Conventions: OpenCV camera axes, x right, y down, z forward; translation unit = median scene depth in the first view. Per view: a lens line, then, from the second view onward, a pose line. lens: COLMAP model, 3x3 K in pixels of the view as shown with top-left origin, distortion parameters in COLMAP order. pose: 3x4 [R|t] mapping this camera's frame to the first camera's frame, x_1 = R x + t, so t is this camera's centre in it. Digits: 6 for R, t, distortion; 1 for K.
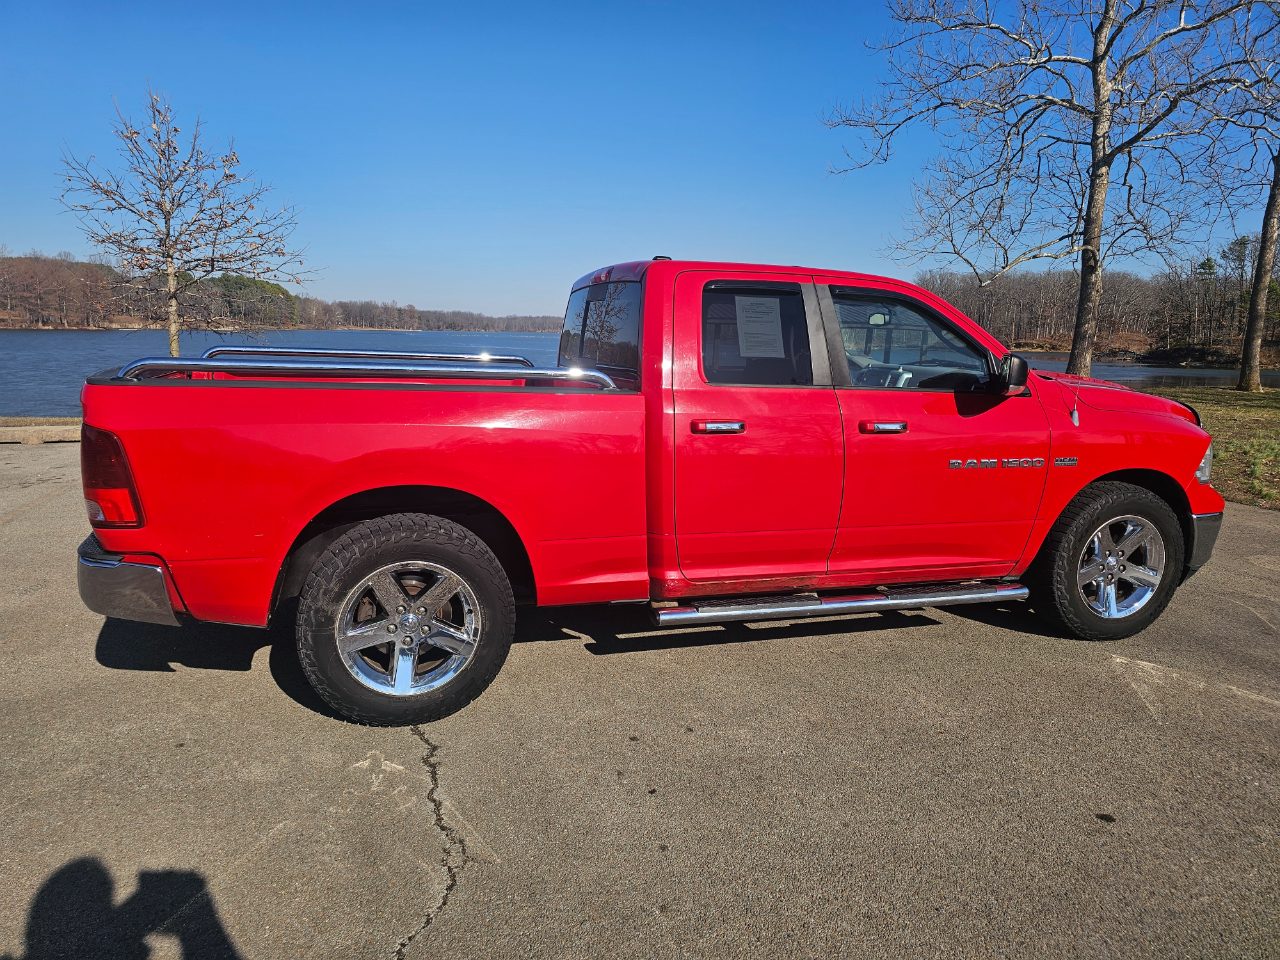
lens RADIAL K [[864.2, 0, 640.0], [0, 864.2, 480.0], [0, 0, 1]] dist [0.062253, -0.053791]
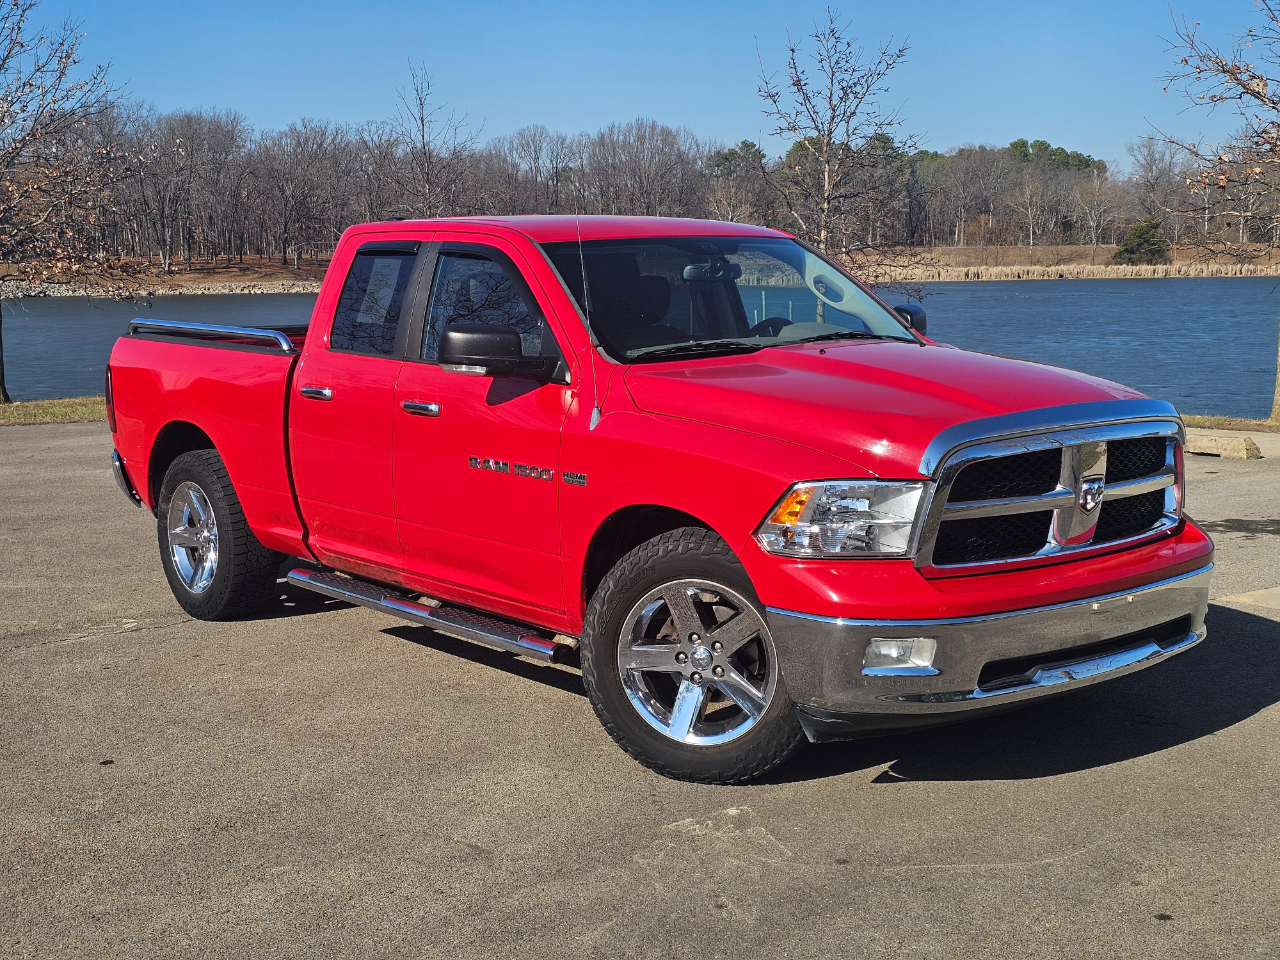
lens RADIAL K [[1767.8, 0, 640.0], [0, 1767.8, 480.0], [0, 0, 1]] dist [0.195439, -0.703239]
pose [[0.328913, 0.091024, -0.939963, 1.849121], [-0.140085, 0.989035, 0.046758, -0.092961], [0.933913, 0.116295, 0.338057, 0.566954]]
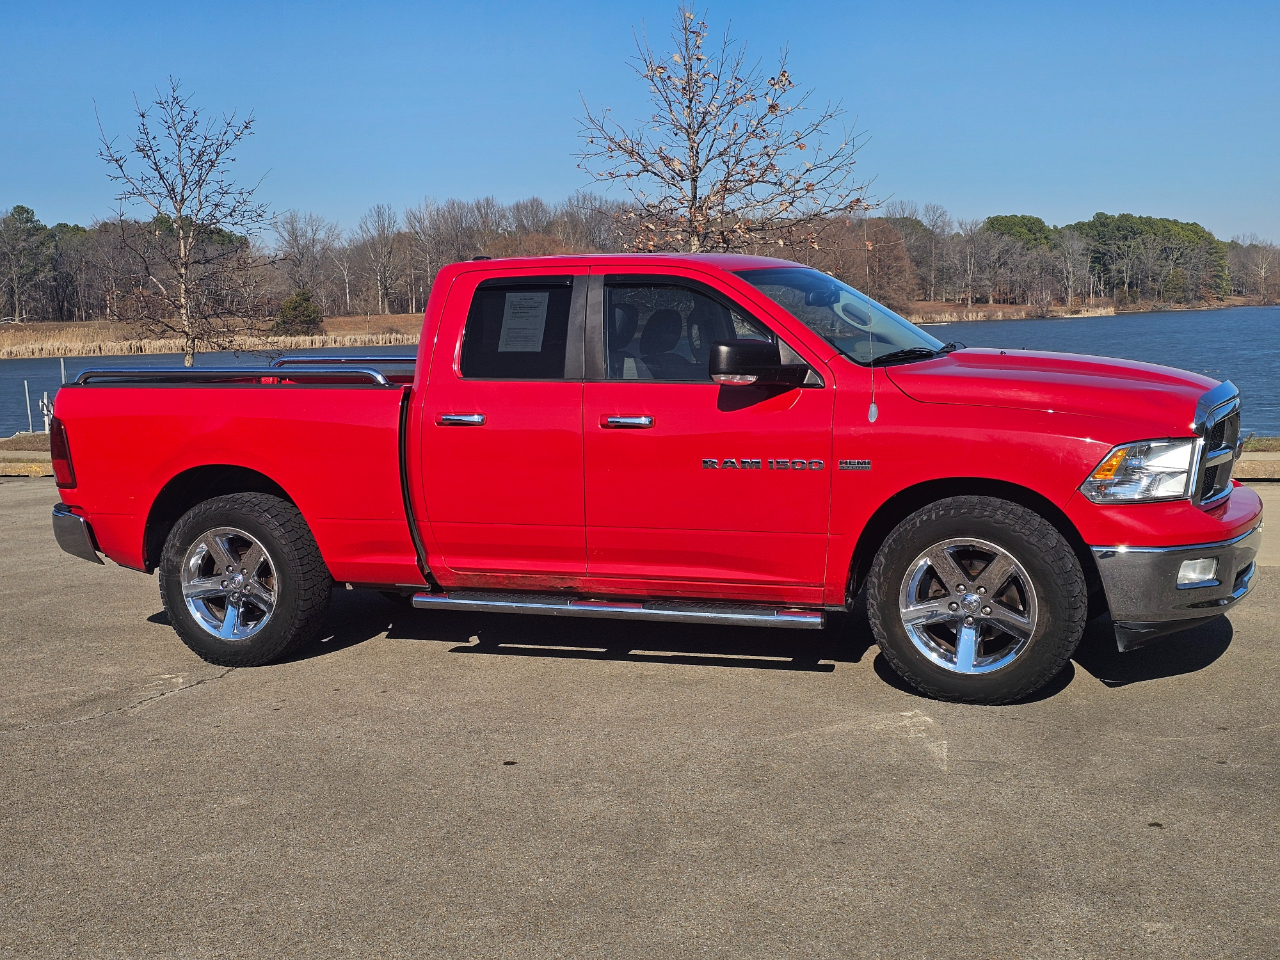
lens RADIAL K [[1775.8, 0, 613.7], [0, 1775.8, 478.6], [0, 0, 1]] dist [0.101826, -0.019649]
pose [[0.744133, 0.014777, -0.667868, 1.450996], [-0.063977, 0.996736, -0.049229, 0.090743], [0.664961, 0.079361, 0.742650, -0.409805]]
